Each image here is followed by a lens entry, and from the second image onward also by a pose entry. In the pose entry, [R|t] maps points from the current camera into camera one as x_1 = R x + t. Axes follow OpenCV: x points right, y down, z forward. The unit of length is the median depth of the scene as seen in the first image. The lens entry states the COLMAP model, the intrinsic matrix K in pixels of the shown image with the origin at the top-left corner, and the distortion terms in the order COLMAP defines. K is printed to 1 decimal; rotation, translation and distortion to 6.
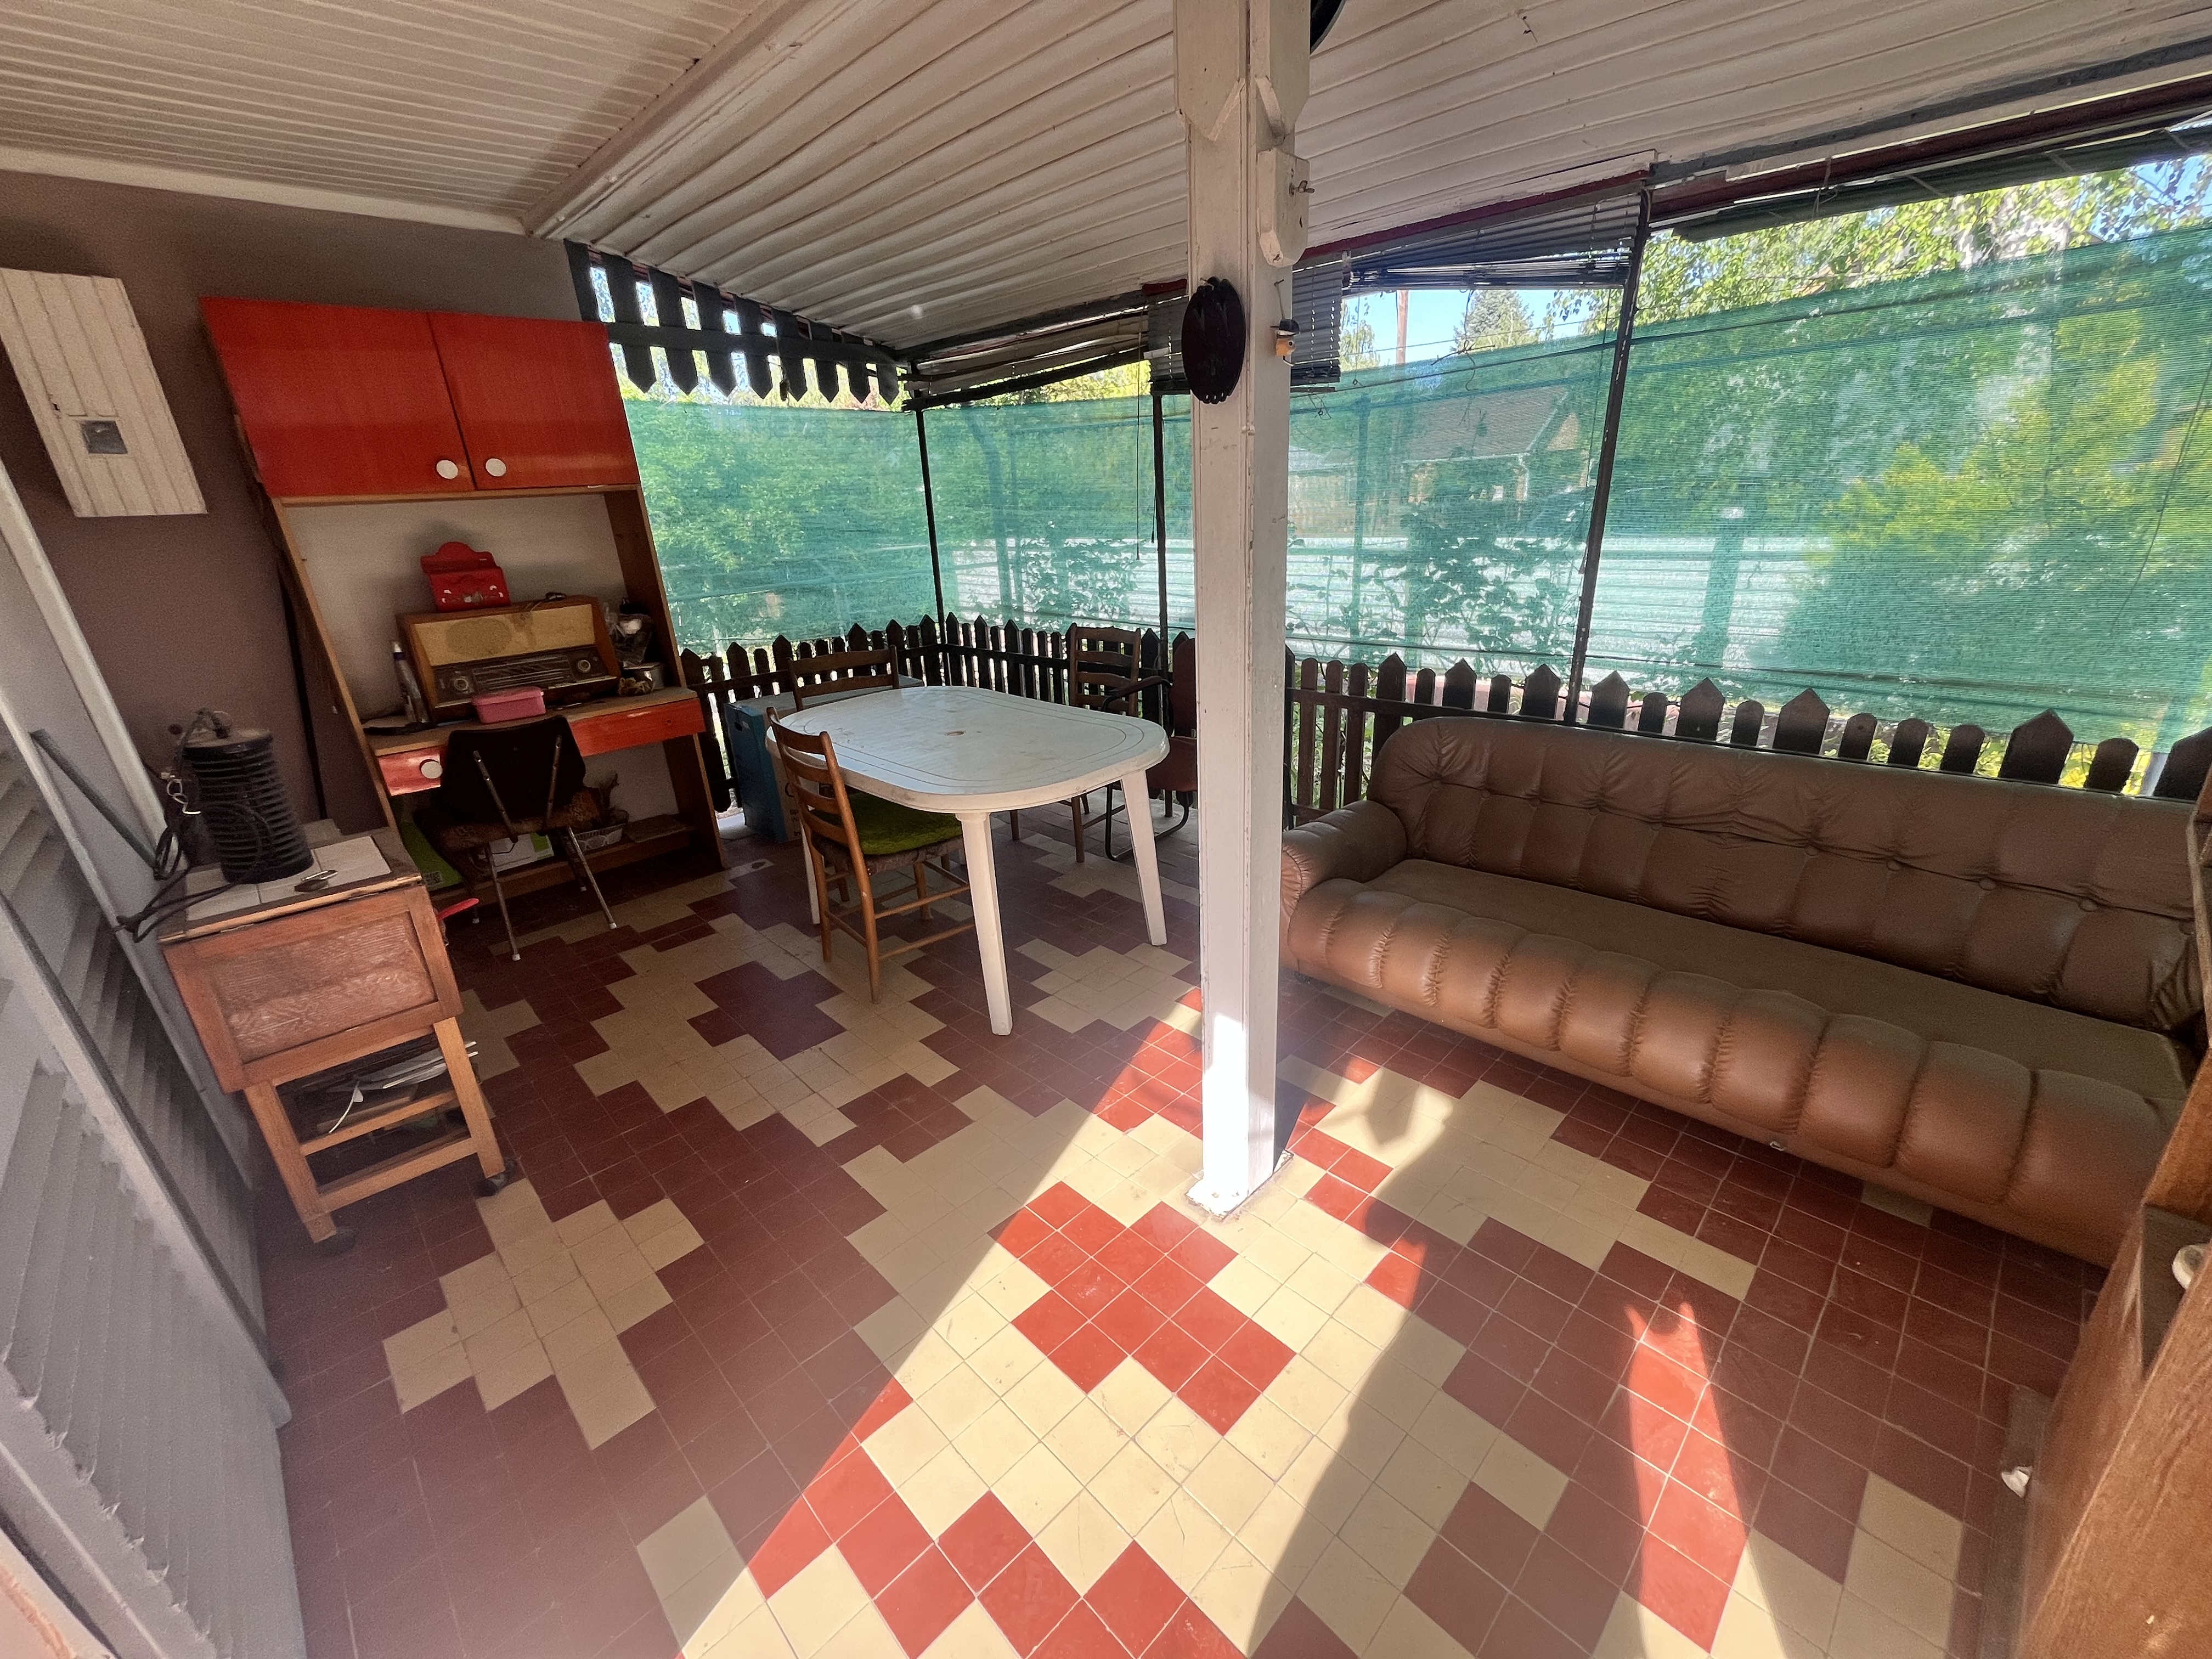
lens RADIAL K [[895.9, 0, 1106.5], [0, 895.9, 827.4], [0, 0, 1]] dist [-0.001120, -0.000126]
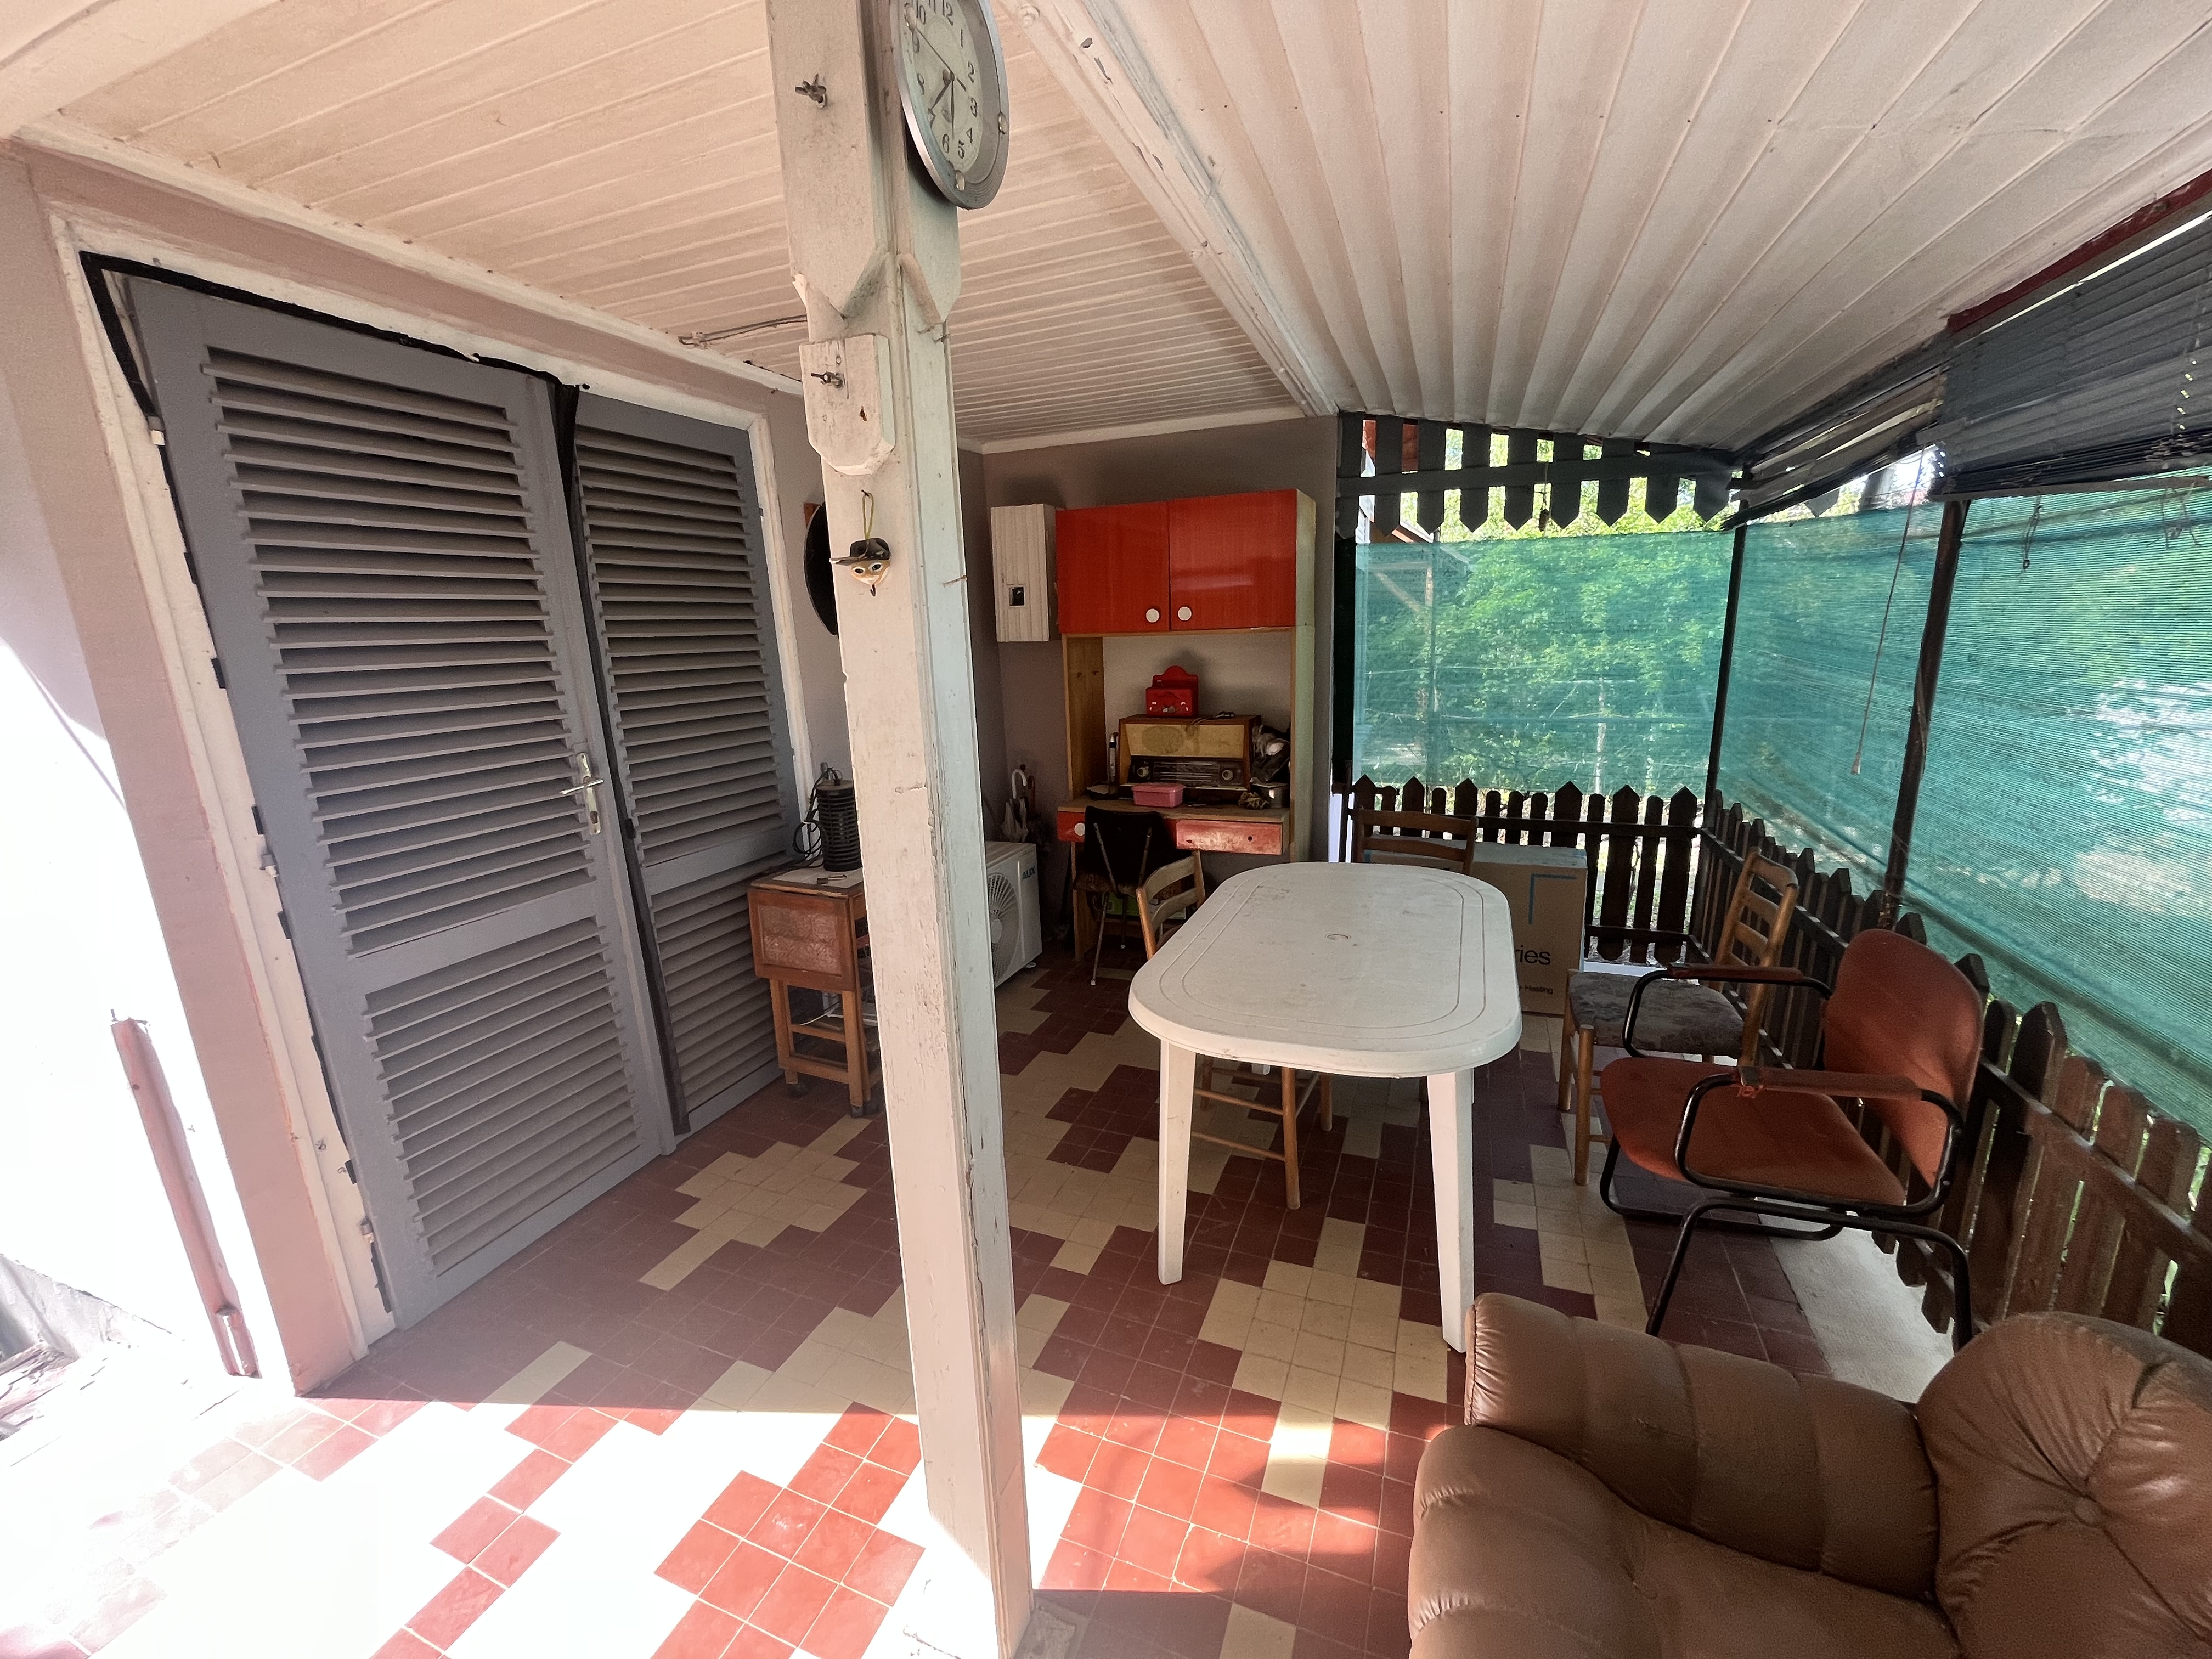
lens RADIAL K [[895.9, 0, 1106.5], [0, 895.9, 827.4], [0, 0, 1]] dist [-0.001120, -0.000126]
pose [[0.402951, 0.235374, -0.884438, 0.577481], [-0.312332, 0.943716, 0.108850, -0.282877], [0.860278, 0.232377, 0.453786, 0.517786]]
